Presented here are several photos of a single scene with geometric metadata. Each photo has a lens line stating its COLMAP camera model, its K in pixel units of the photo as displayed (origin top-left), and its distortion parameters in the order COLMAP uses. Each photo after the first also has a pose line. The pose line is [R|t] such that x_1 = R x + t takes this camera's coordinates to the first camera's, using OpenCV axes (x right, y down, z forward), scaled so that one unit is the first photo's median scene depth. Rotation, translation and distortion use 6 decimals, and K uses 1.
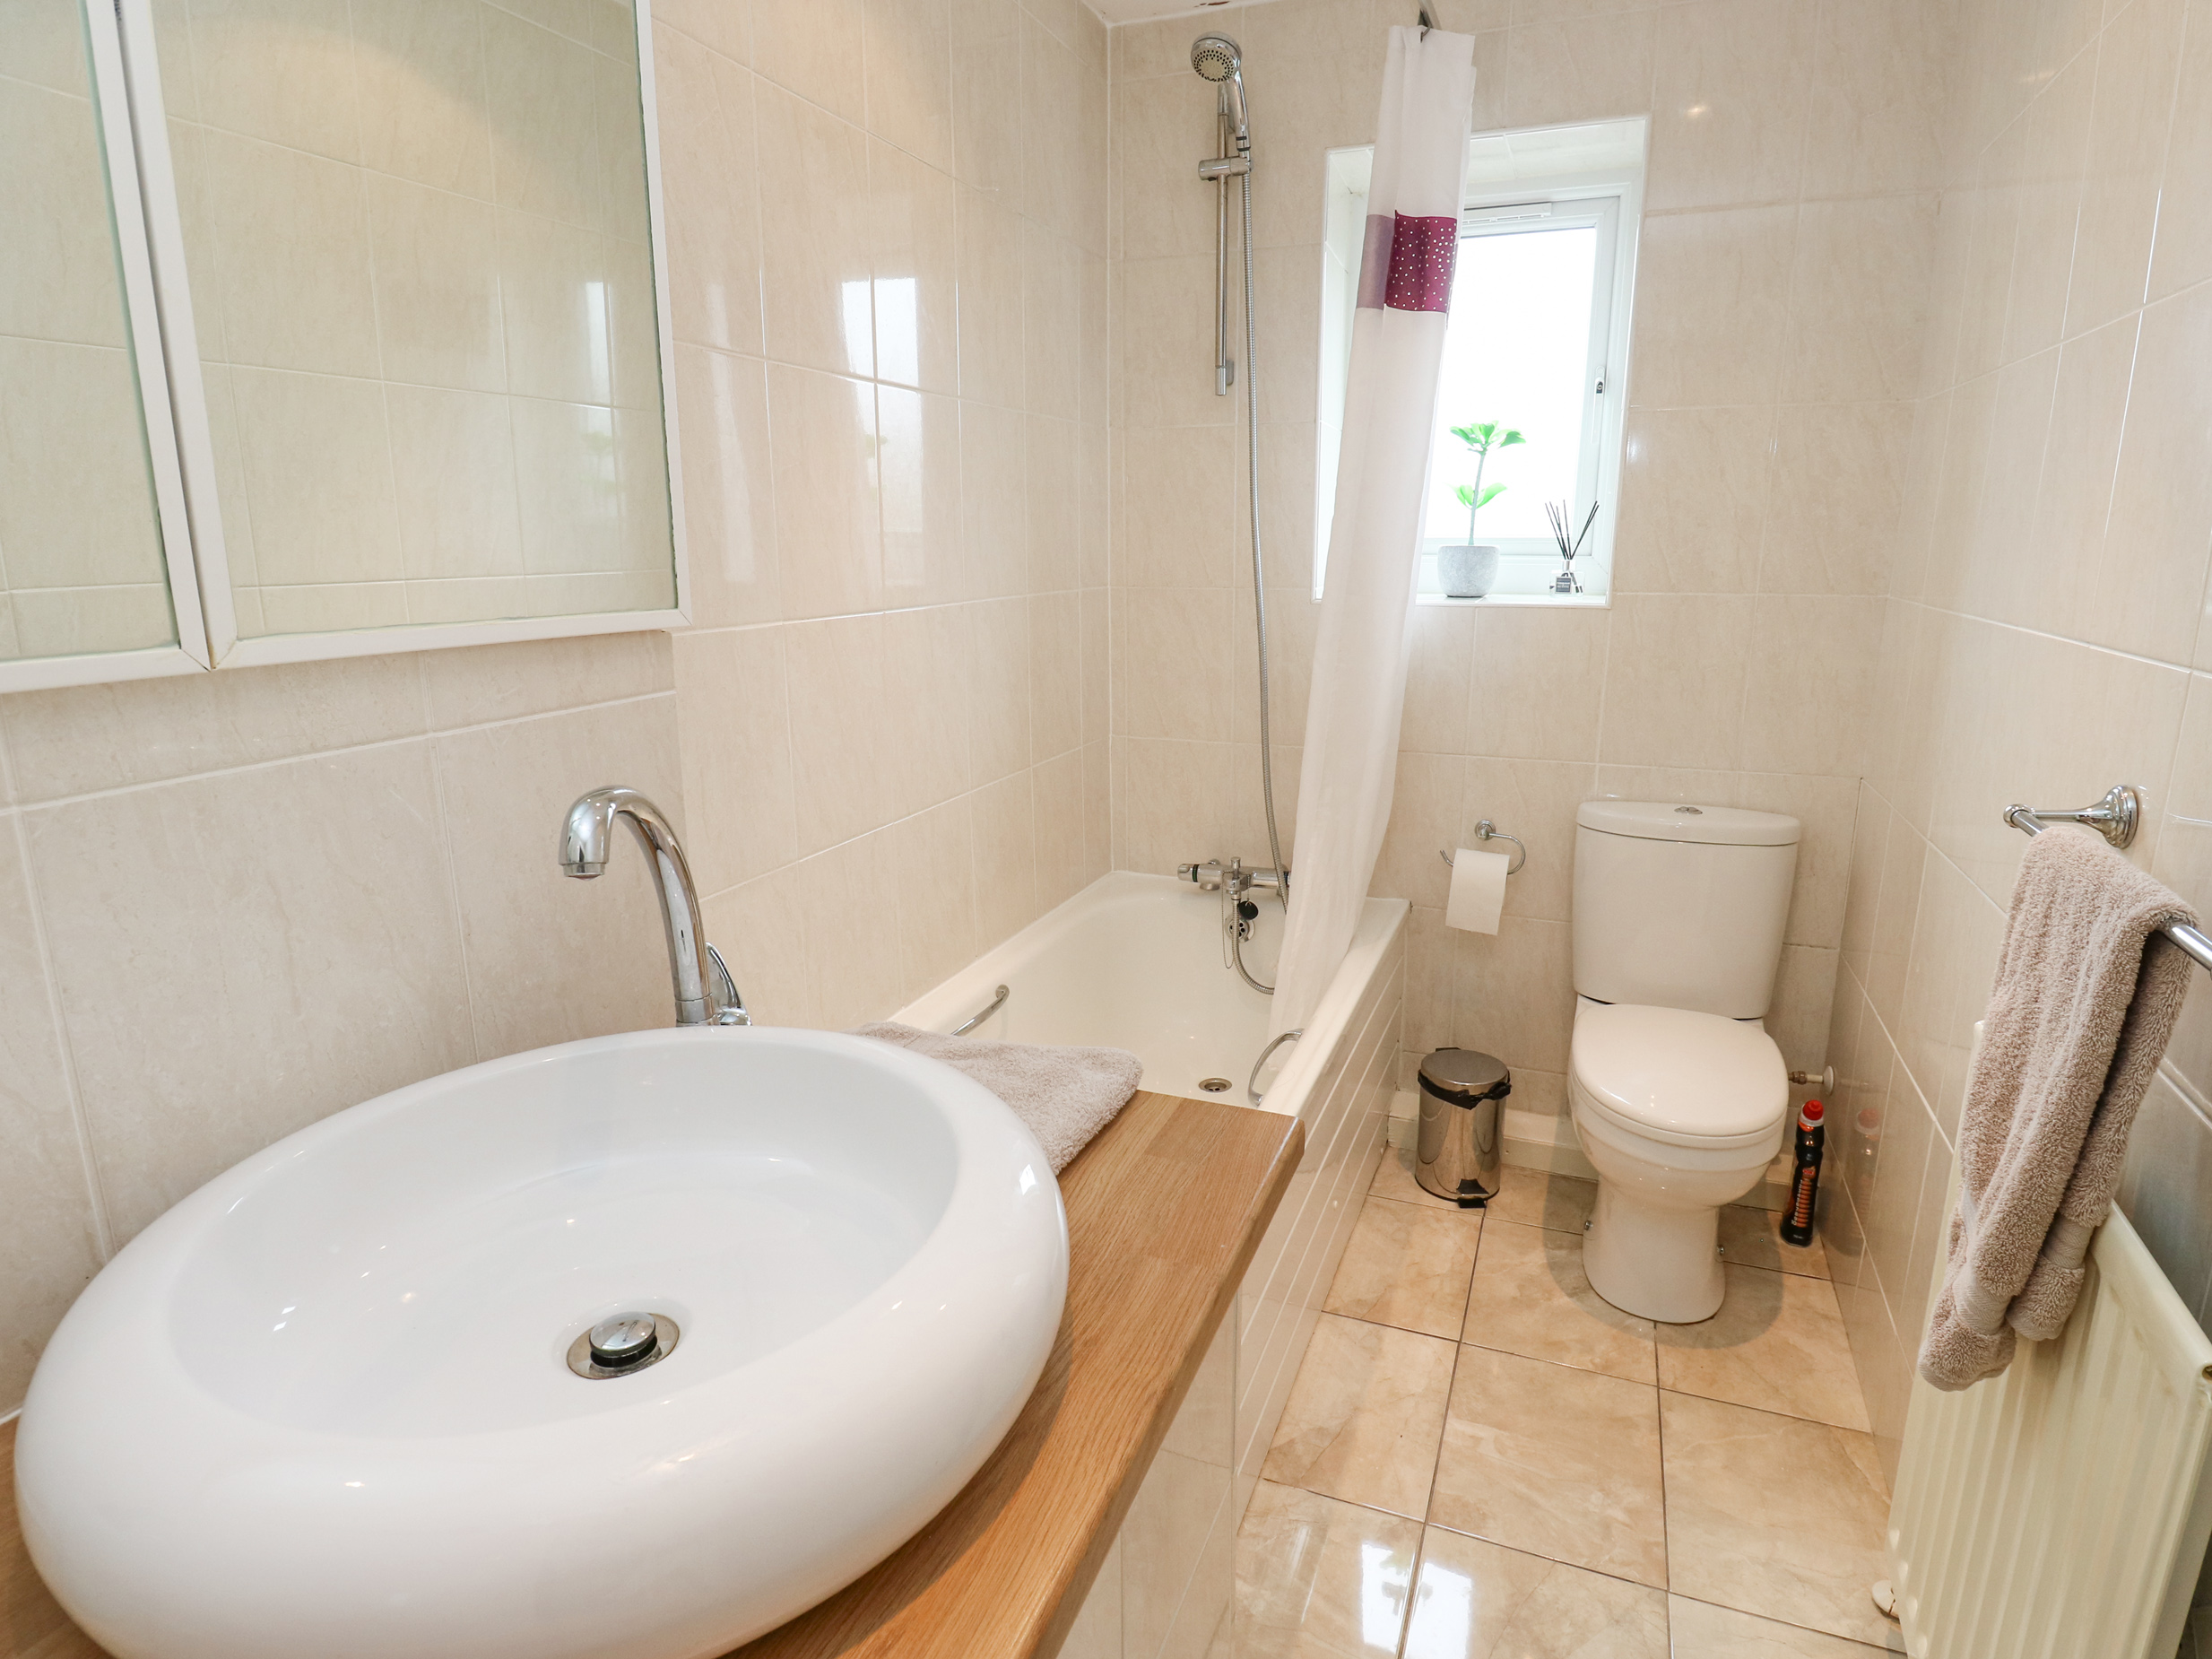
lens RADIAL K [[1143.1, 0, 1106.0], [0, 1143.1, 829.5], [0, 0, 1]] dist [0.002584, -0.018513]
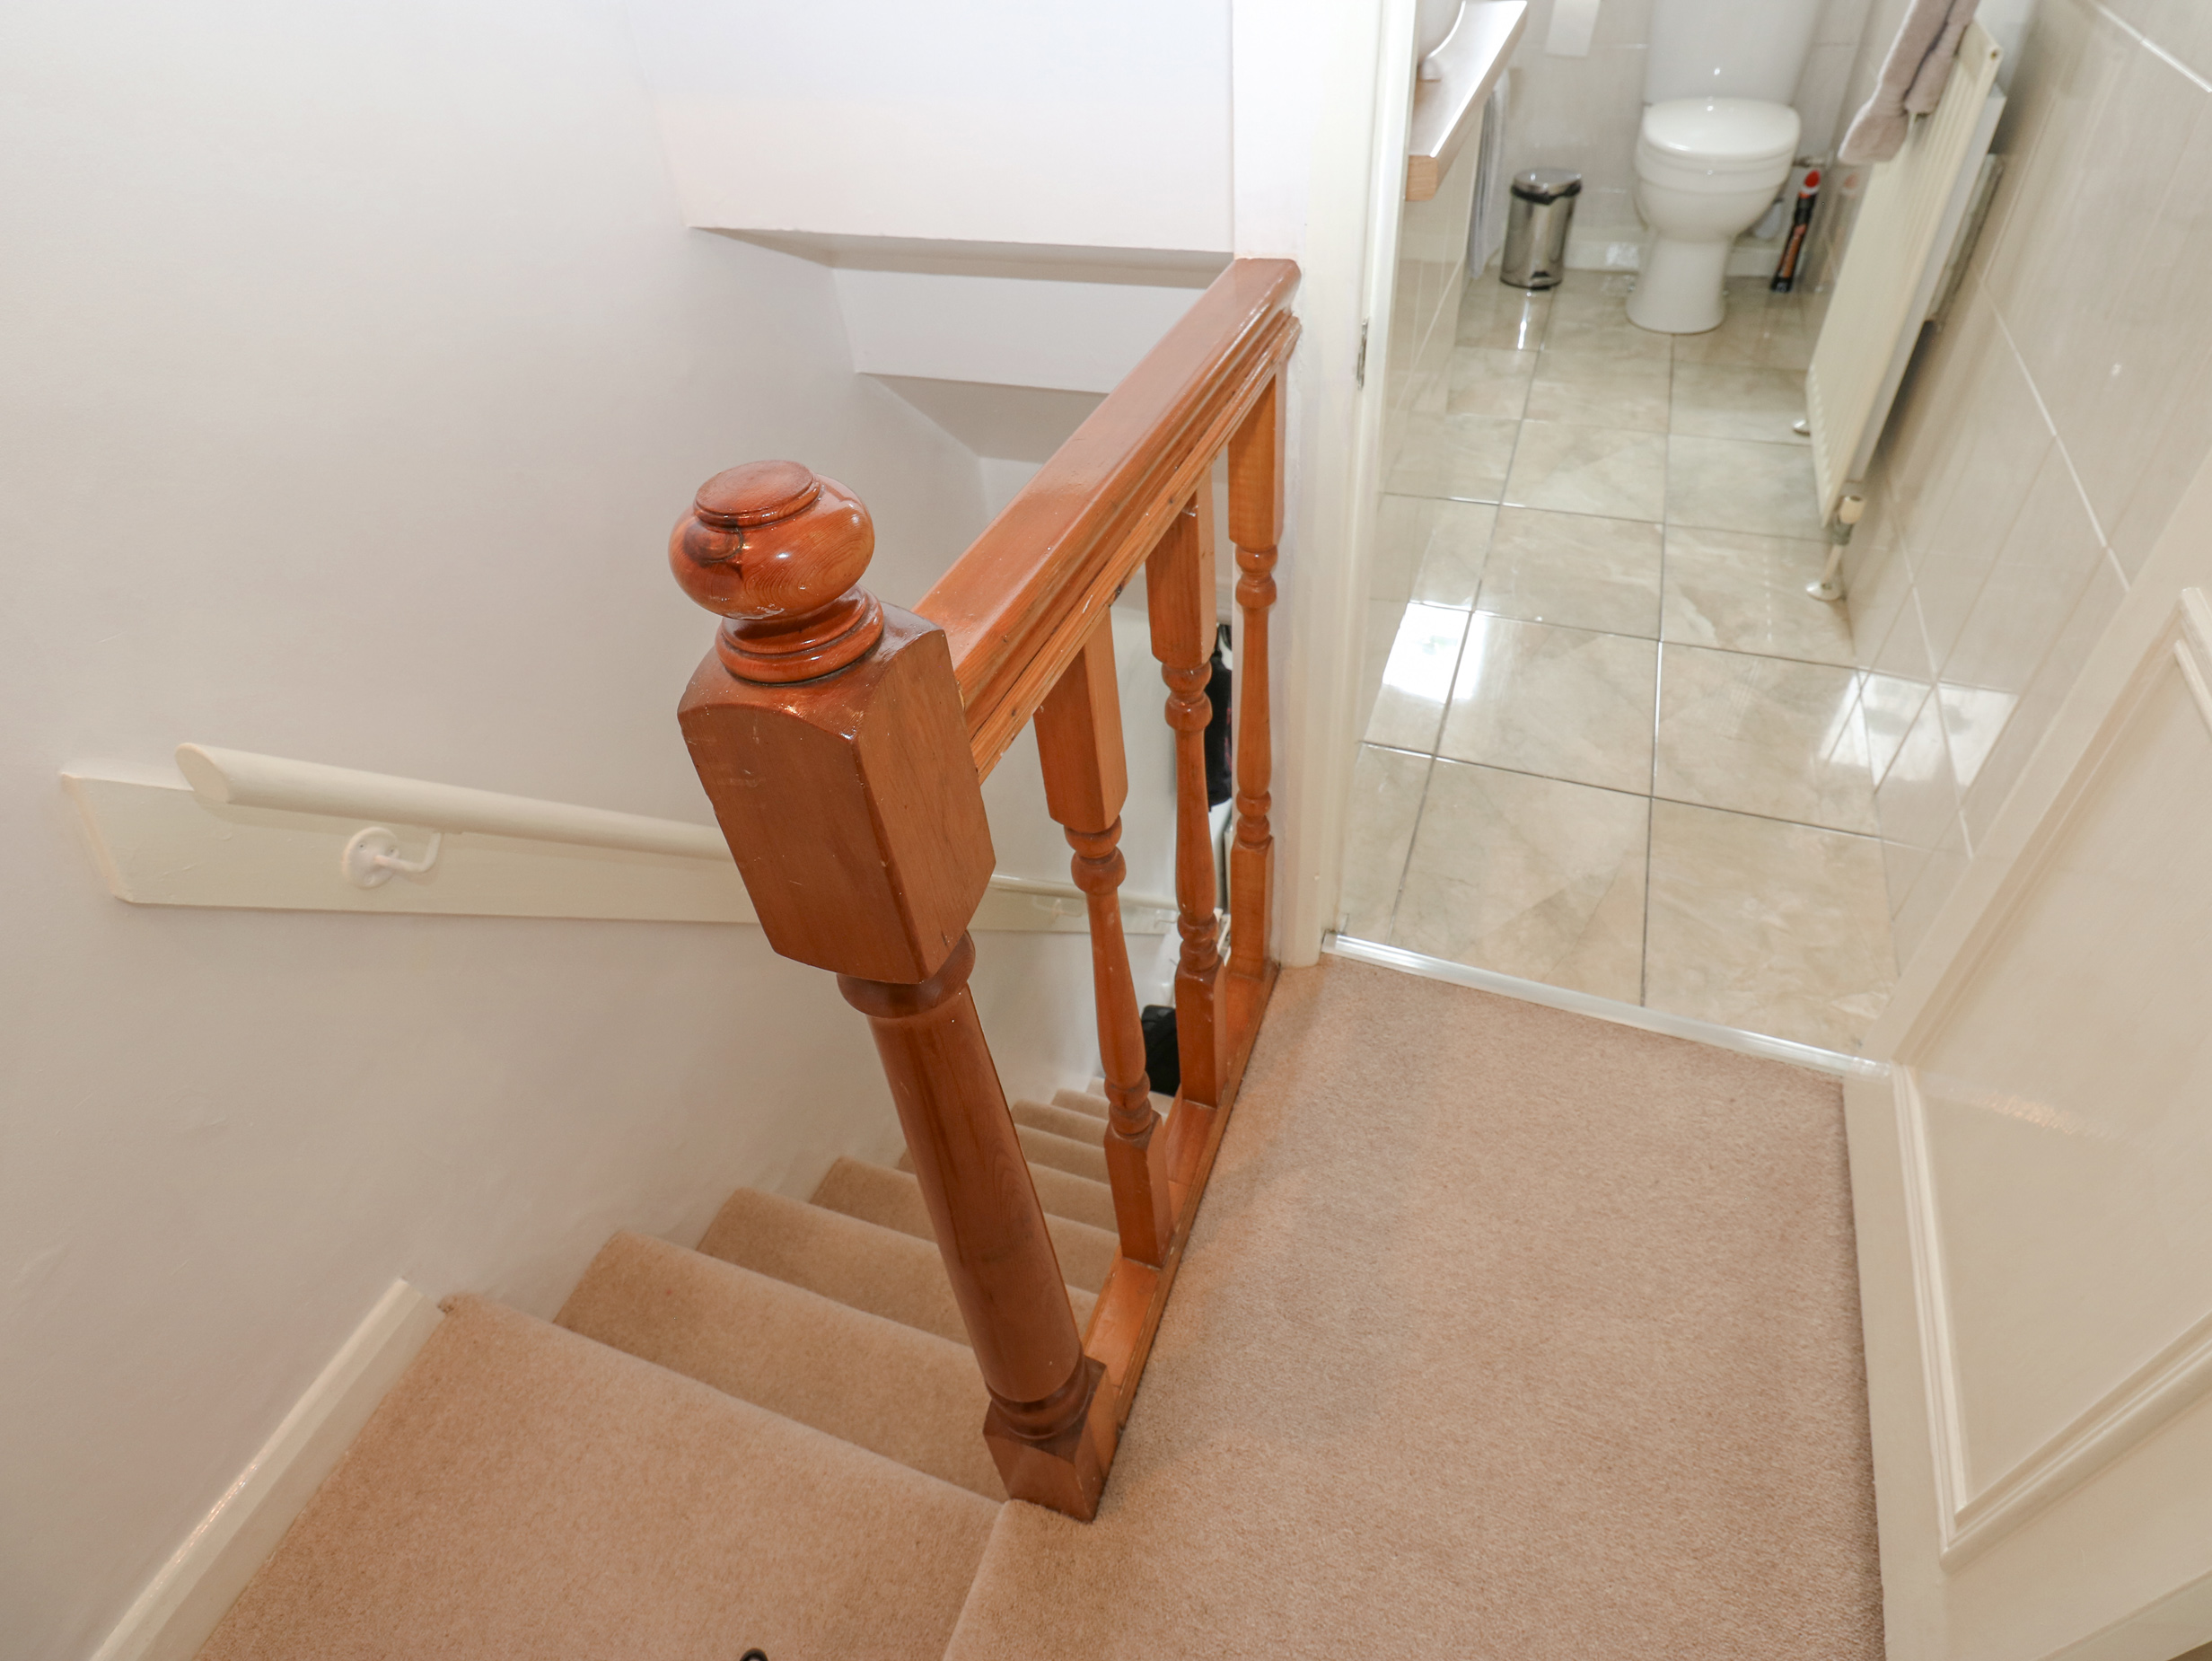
lens RADIAL K [[1143.1, 0, 1106.0], [0, 1143.1, 830.5], [0, 0, 1]] dist [0.002584, -0.018513]
pose [[0.997162, -0.075230, -0.002855, -0.252005], [0.067298, 0.873746, 0.481705, 0.218517], [-0.033744, -0.480530, 0.876329, -0.492422]]
